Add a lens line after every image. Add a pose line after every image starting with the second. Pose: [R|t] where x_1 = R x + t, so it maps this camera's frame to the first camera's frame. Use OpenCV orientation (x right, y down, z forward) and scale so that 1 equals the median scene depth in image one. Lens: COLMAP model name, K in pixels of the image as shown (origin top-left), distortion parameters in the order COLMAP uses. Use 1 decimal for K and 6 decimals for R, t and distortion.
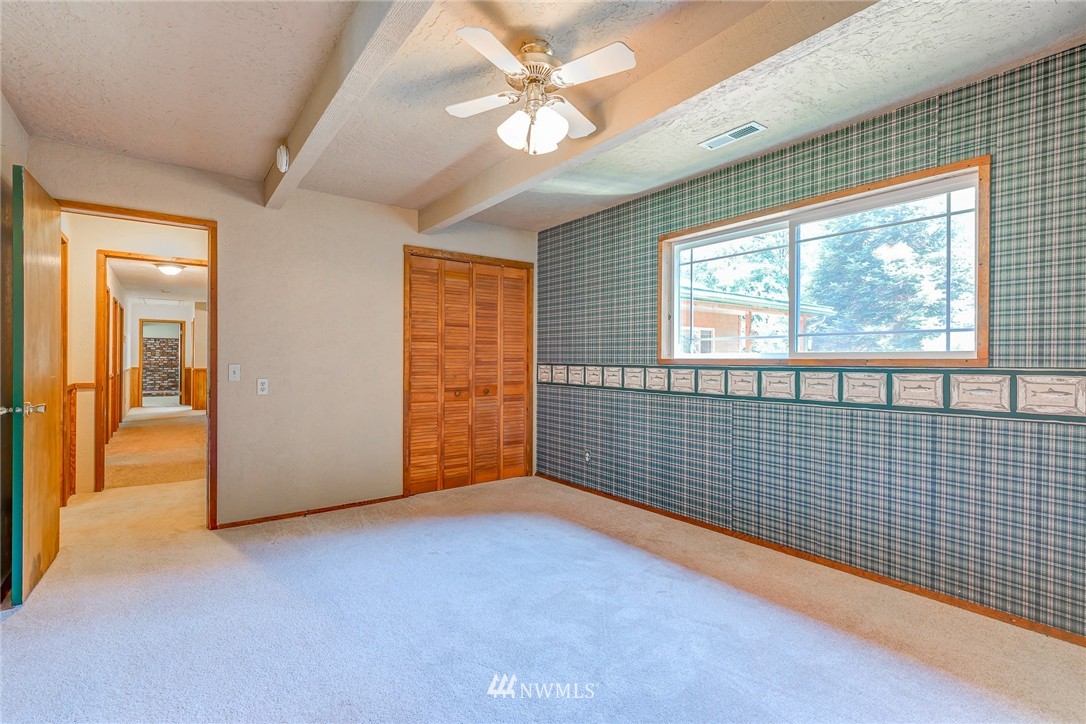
lens RADIAL K [[500.3, 0, 545.7], [0, 500.3, 359.7], [0, 0, 1]] dist [0.007226, -0.000638]
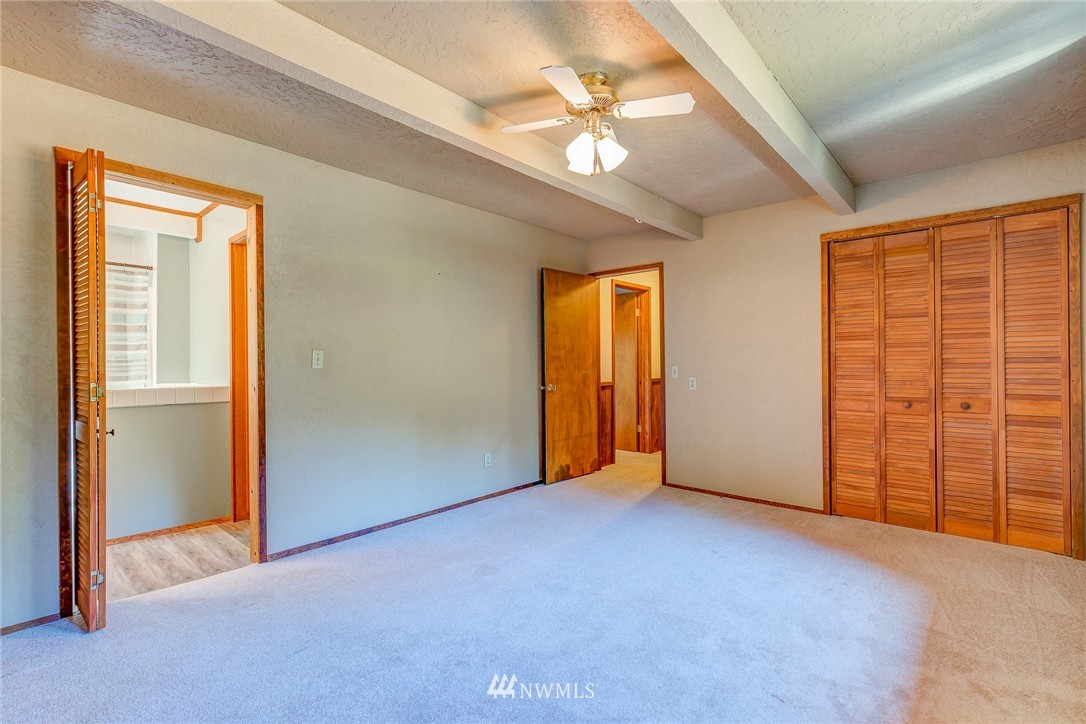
lens RADIAL K [[500.3, 0, 547.4], [0, 500.3, 361.6], [0, 0, 1]] dist [0.007226, -0.000638]
pose [[0.200855, -0.005381, -0.979606, 0.490745], [0.003315, 0.999983, -0.004813, 0.003194], [0.979615, -0.002281, 0.200870, 0.322011]]
